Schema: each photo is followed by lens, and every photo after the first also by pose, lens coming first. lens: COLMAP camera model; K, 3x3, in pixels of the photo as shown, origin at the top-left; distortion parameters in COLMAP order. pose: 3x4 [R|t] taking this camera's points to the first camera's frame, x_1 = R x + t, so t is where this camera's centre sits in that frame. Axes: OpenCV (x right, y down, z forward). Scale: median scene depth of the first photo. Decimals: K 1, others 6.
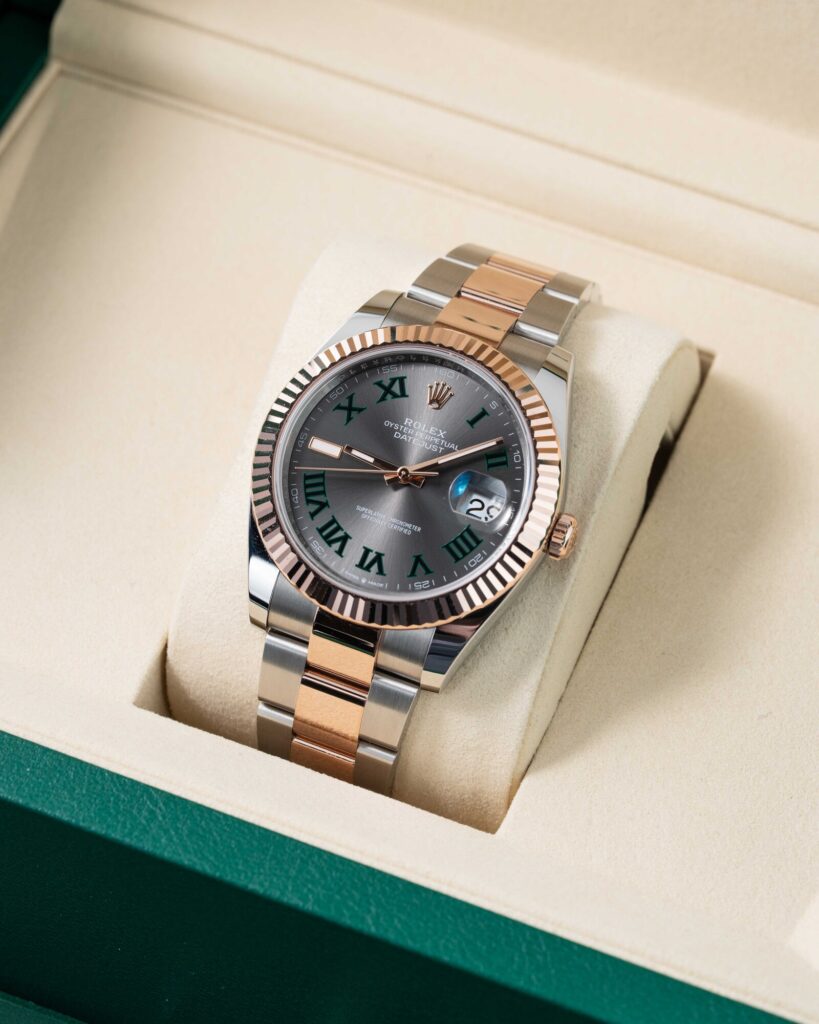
lens RADIAL K [[3984.5, 0, 409.1], [0, 3984.5, 511.7], [0, 0, 1]] dist [0.053738, -3.452130]
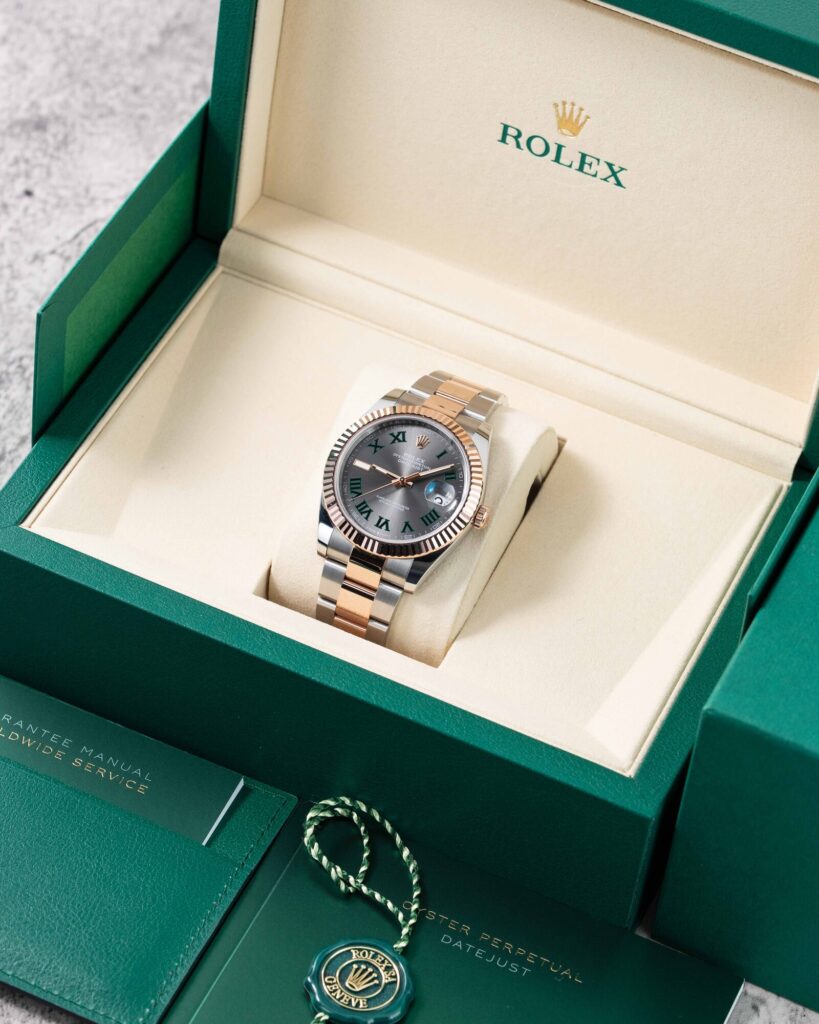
lens RADIAL K [[3984.5, 0, 409.1], [0, 3984.5, 511.7], [0, 0, 1]] dist [0.053738, -3.452130]
pose [[0.997548, 0.064782, 0.026472, -0.048007], [-0.062177, 0.994038, -0.089569, 0.178360], [-0.032116, 0.087703, 0.995629, -0.926284]]
